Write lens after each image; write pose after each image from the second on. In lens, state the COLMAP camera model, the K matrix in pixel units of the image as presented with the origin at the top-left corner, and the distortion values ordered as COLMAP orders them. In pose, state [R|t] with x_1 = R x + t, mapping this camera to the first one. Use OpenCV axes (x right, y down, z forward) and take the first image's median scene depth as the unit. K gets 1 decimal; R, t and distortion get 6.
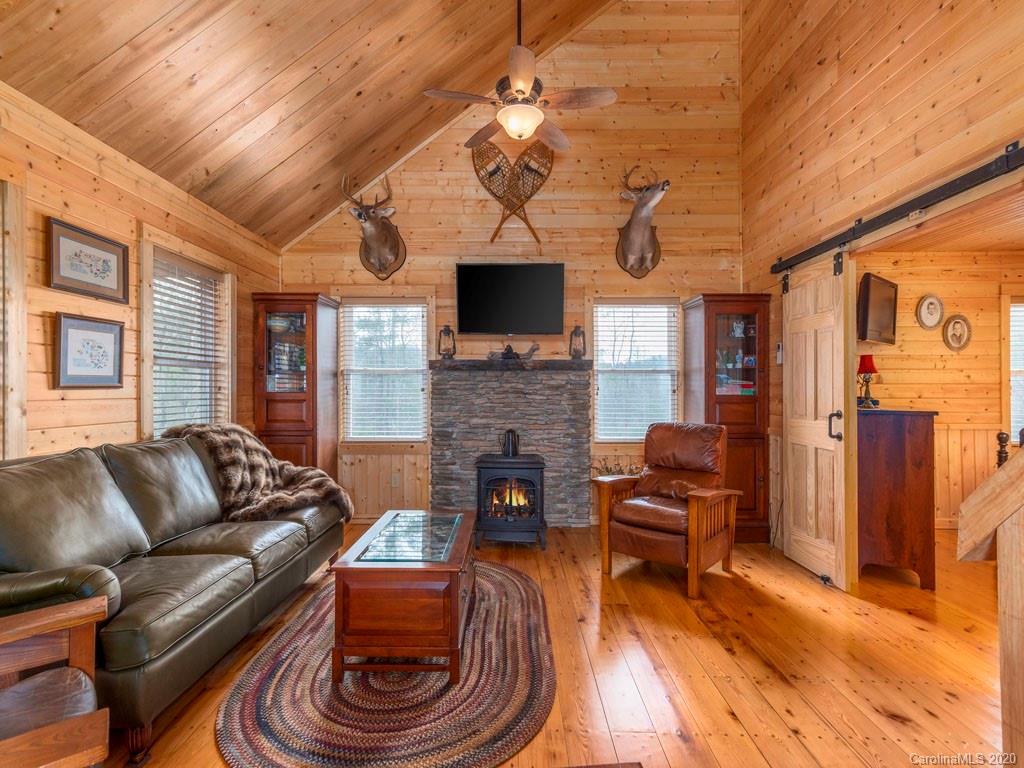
lens RADIAL K [[499.0, 0, 505.5], [0, 499.0, 381.3], [0, 0, 1]] dist [0.013694, 0.001742]
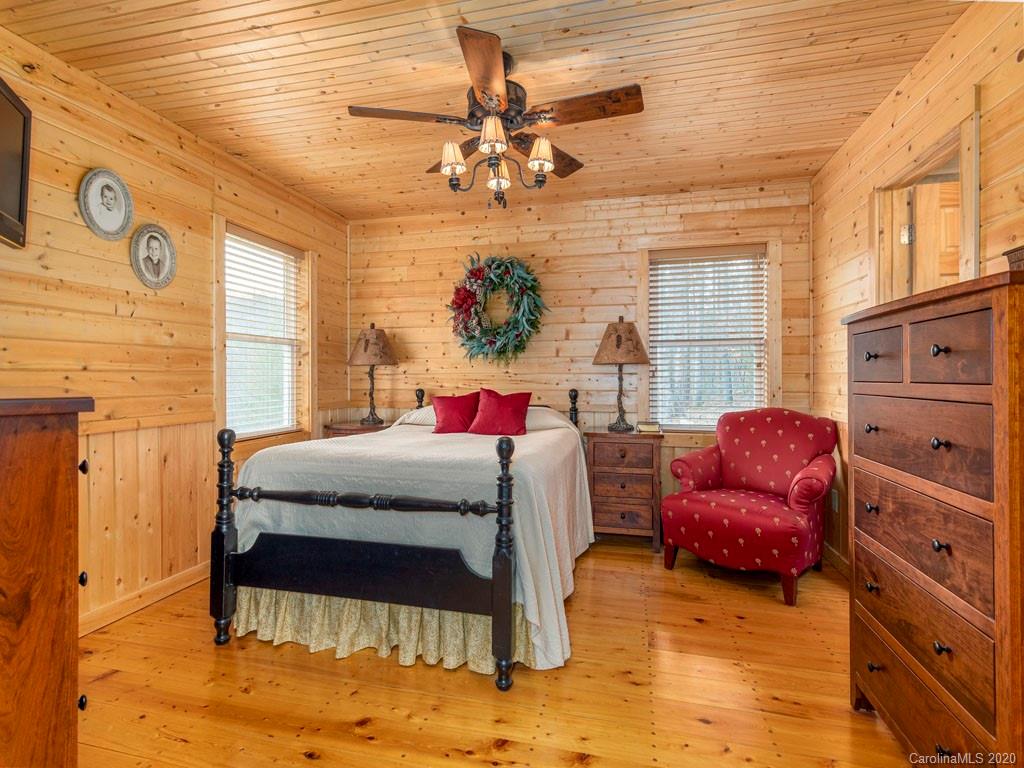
lens RADIAL K [[499.0, 0, 512.1], [0, 499.0, 378.8], [0, 0, 1]] dist [0.013694, 0.001742]
pose [[0.217816, -0.006297, 0.975970, 0.430539], [-0.014876, 0.999842, 0.009771, 0.029584], [-0.975877, -0.016646, 0.217688, 0.483443]]
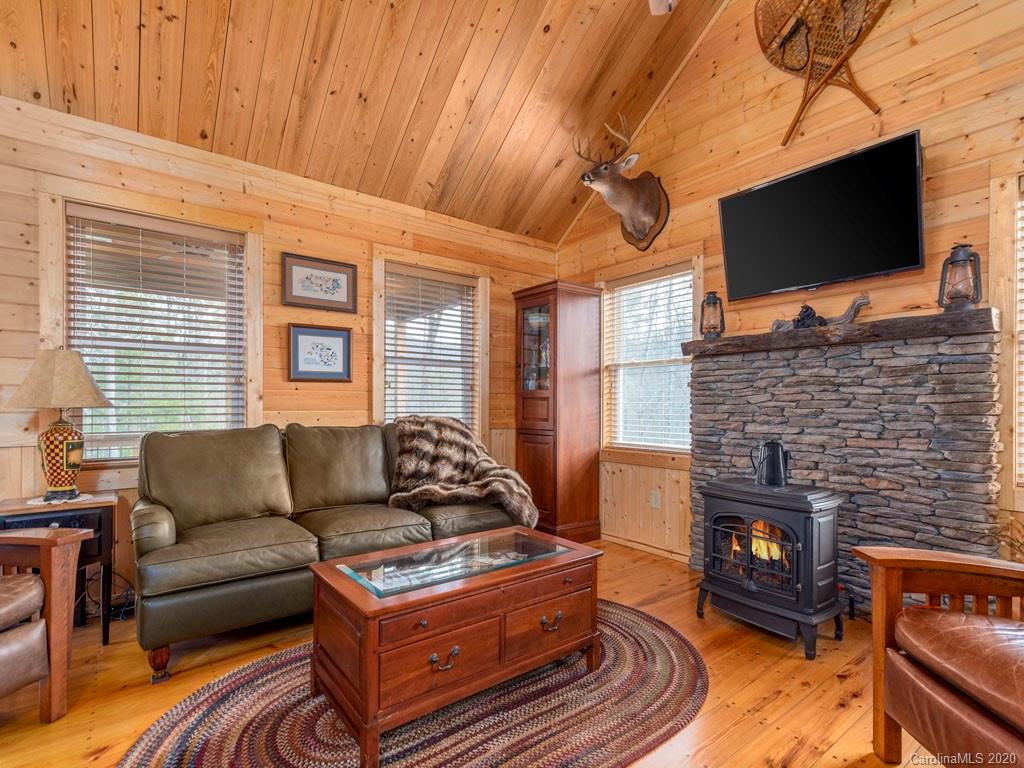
lens RADIAL K [[499.0, 0, 507.9], [0, 499.0, 404.8], [0, 0, 1]] dist [0.013694, 0.001742]
pose [[0.620363, -0.000610, -0.784315, 0.262359], [0.012980, 0.999871, 0.009489, 0.037876], [0.784208, -0.016067, 0.620290, 0.333431]]
